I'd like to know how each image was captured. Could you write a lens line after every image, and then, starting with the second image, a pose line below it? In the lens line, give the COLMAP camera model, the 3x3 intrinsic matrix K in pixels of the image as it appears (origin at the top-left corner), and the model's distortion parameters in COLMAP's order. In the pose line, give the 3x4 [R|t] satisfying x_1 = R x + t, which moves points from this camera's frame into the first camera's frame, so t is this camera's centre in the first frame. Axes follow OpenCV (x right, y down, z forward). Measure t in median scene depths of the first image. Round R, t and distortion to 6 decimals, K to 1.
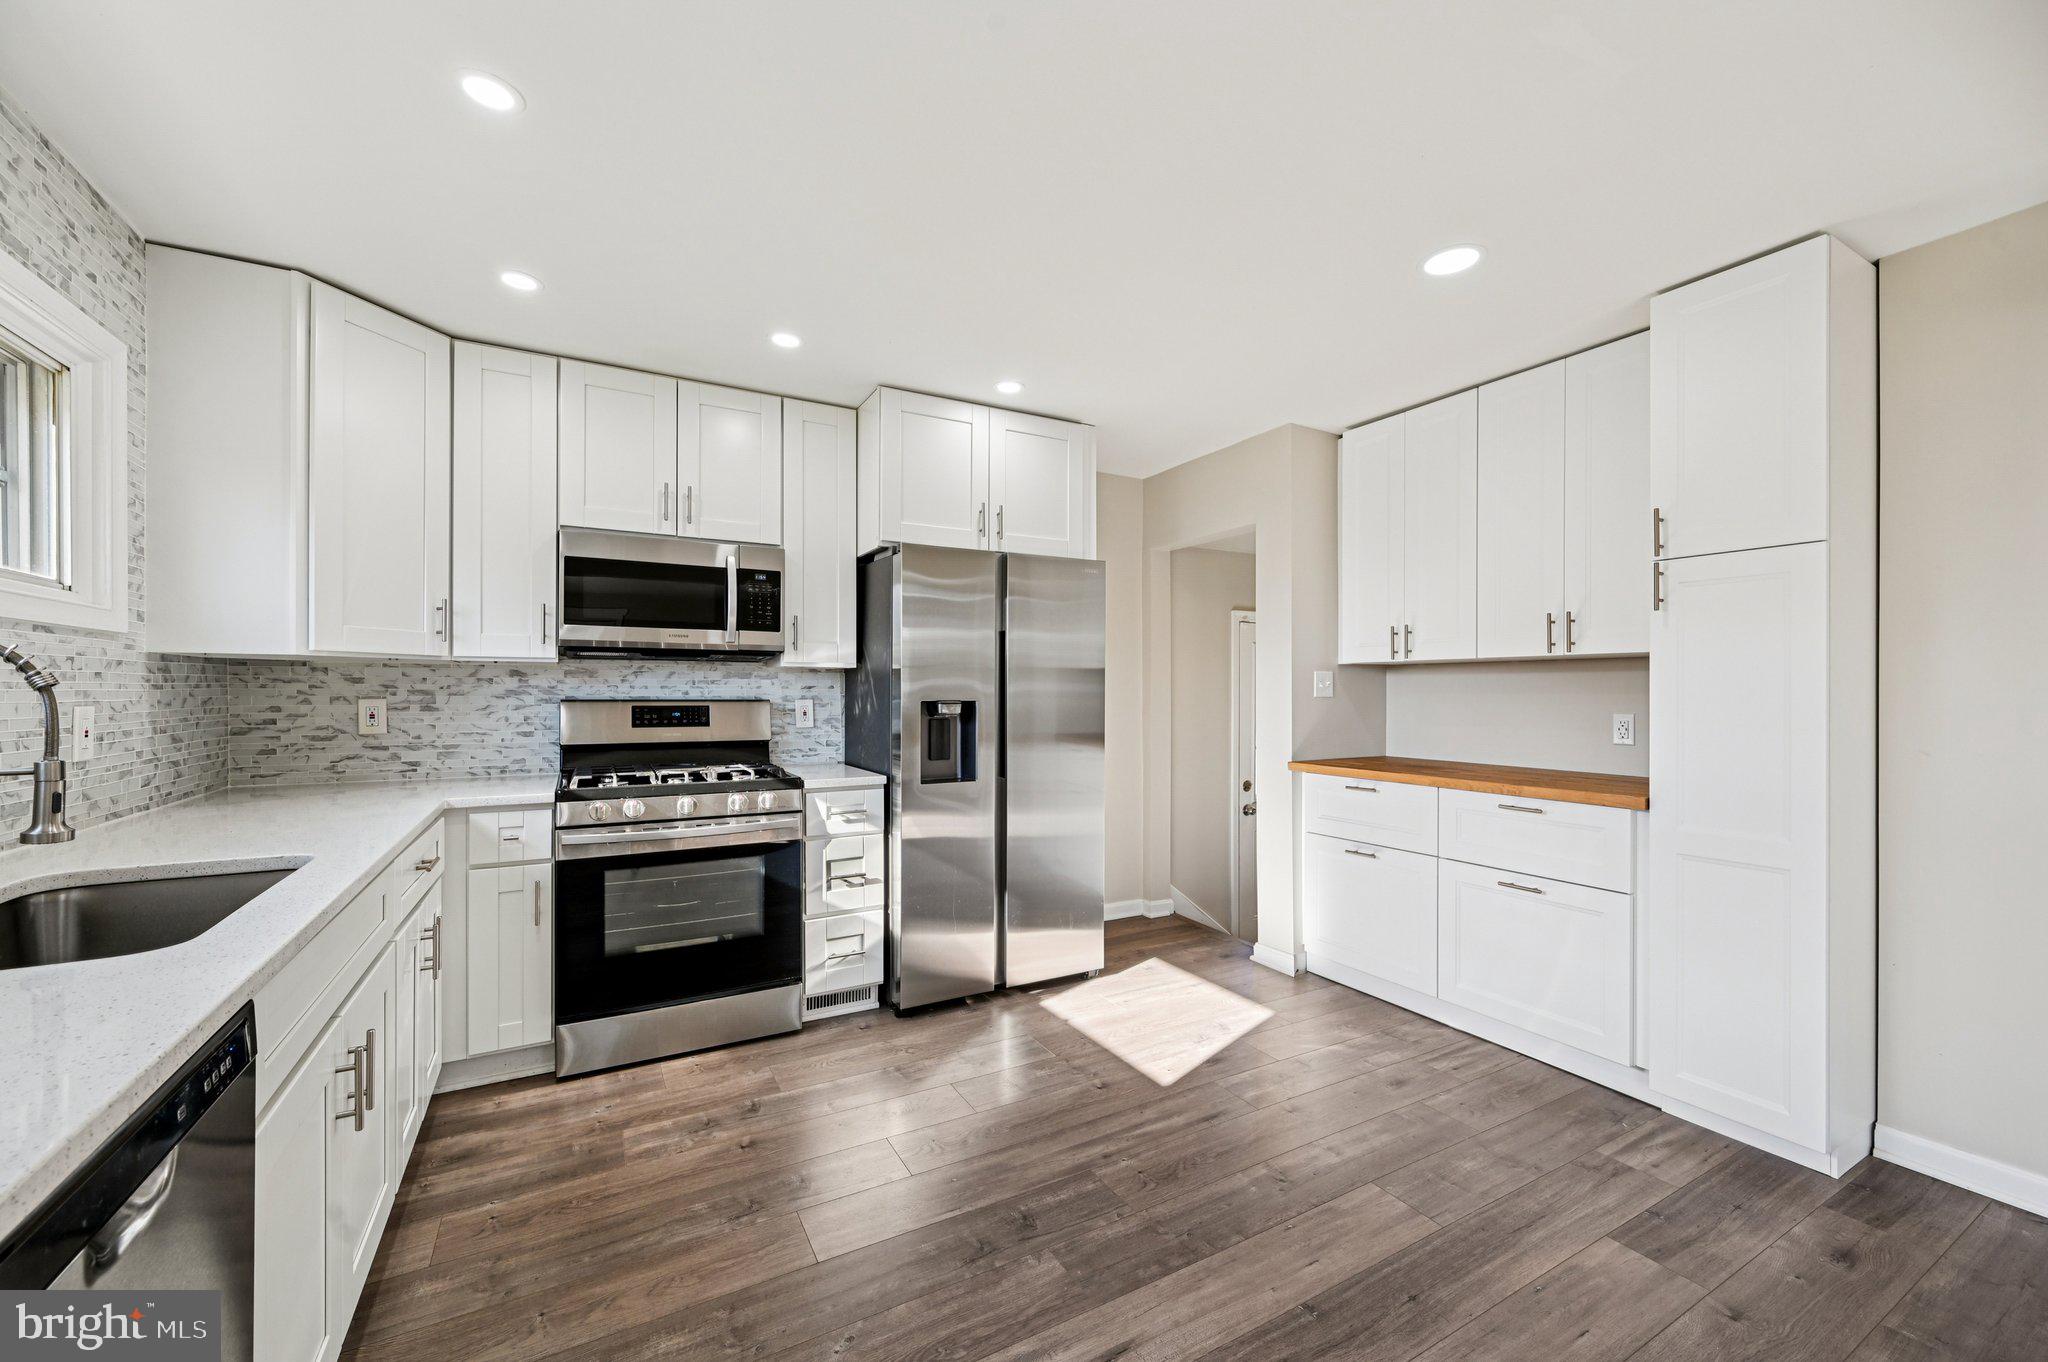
lens RADIAL K [[808.2, 0, 1033.7], [0, 808.2, 685.8], [0, 0, 1]] dist [-0.002171, -0.000112]
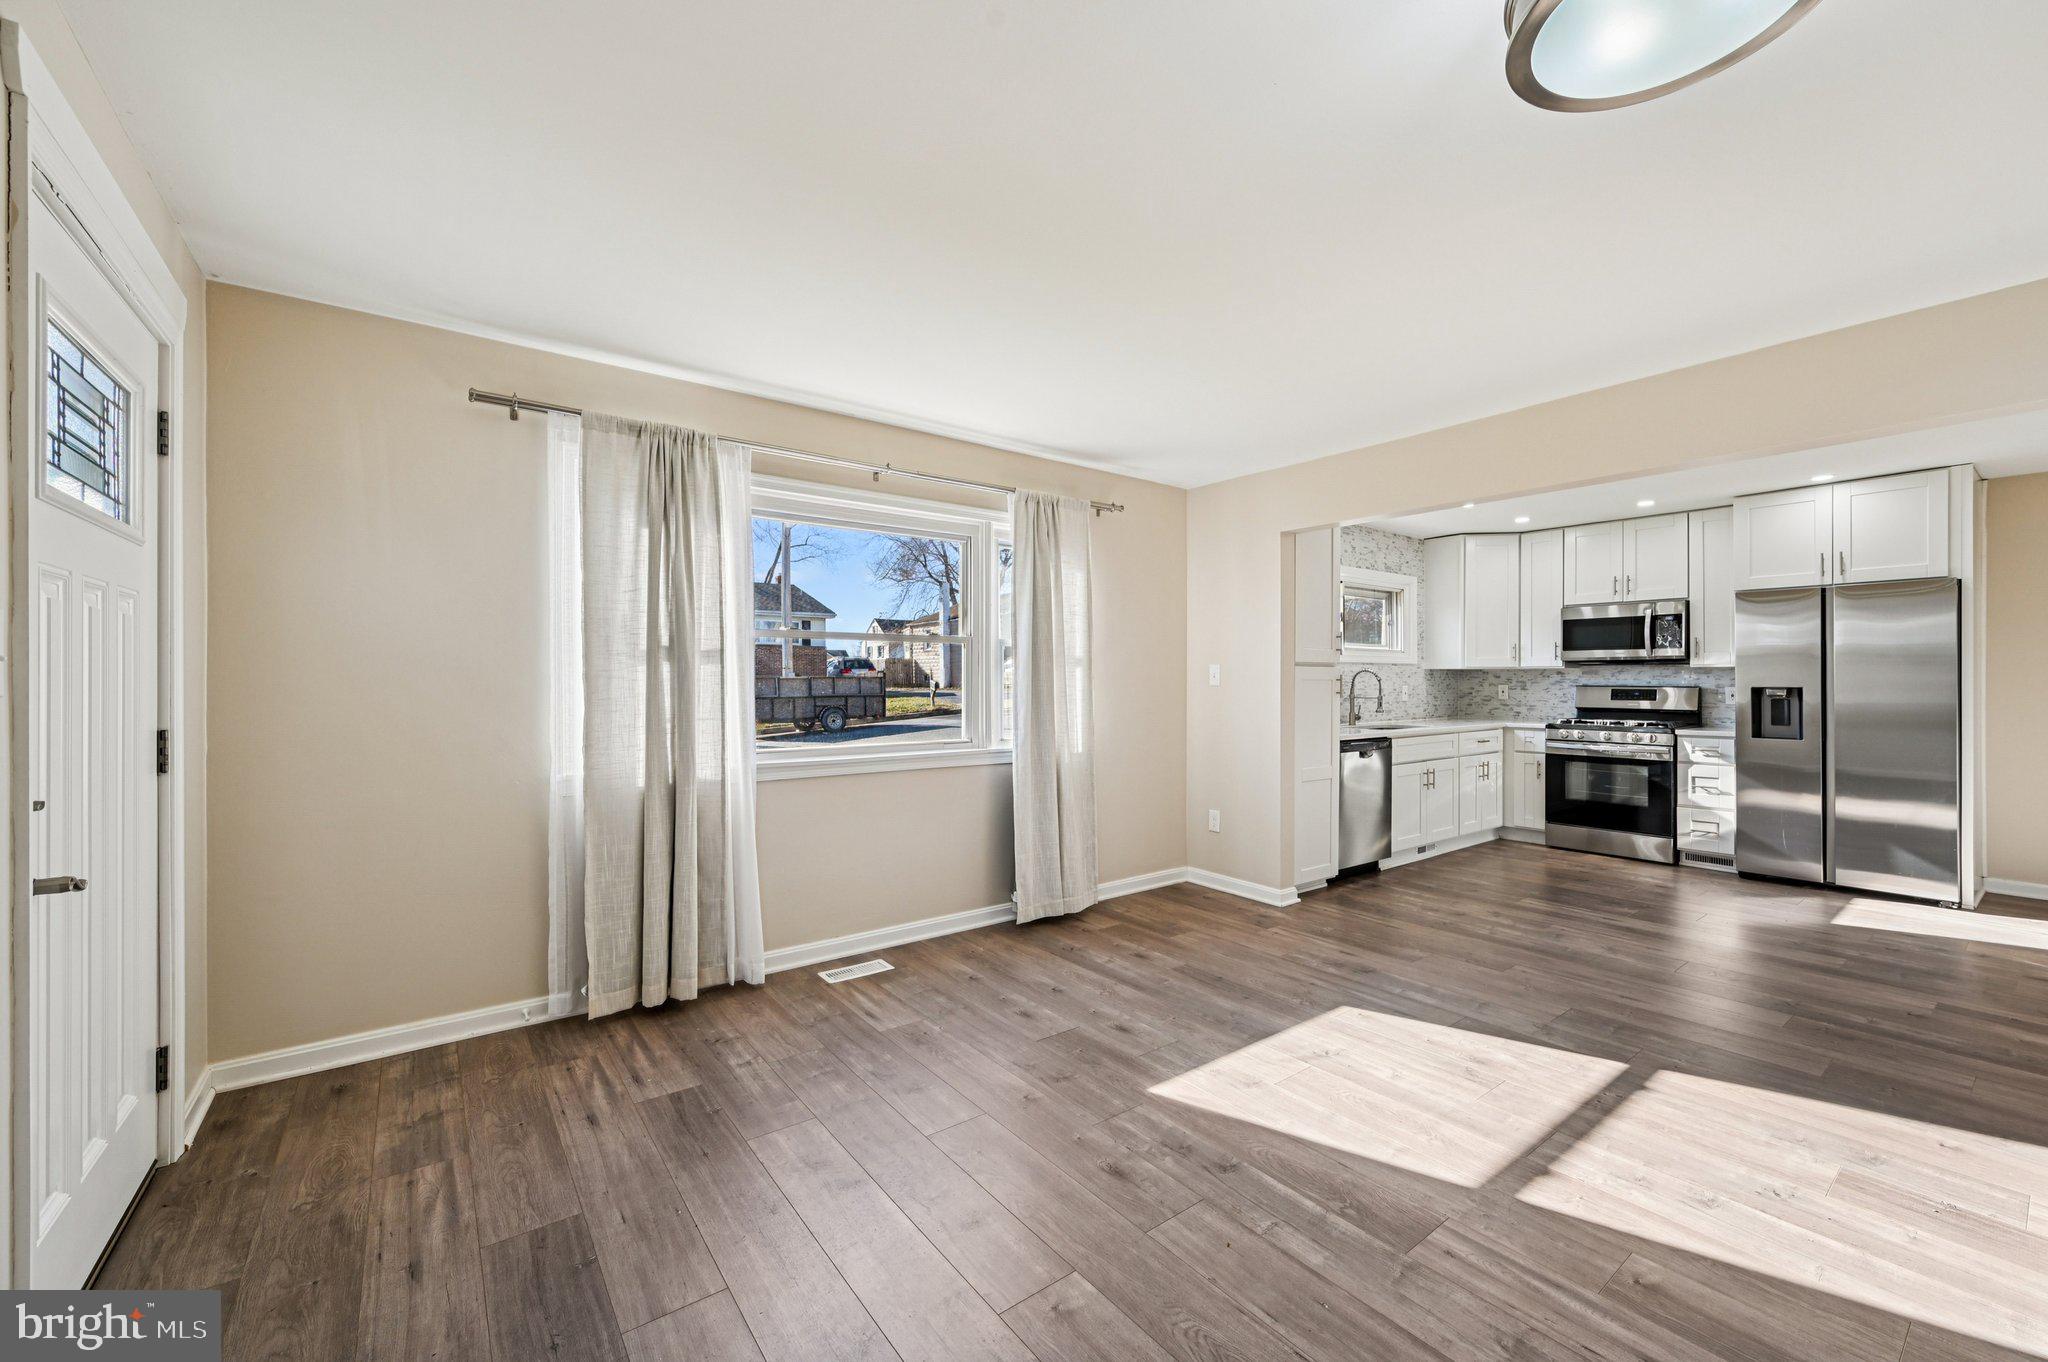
lens RADIAL K [[808.2, 0, 1033.7], [0, 808.2, 685.8], [0, 0, 1]] dist [-0.002171, -0.000112]
pose [[0.133030, 0.003264, -0.991107, 1.306881], [0.005280, 0.999978, 0.004002, 0.002304], [0.991098, -0.005765, 0.133009, -0.672294]]
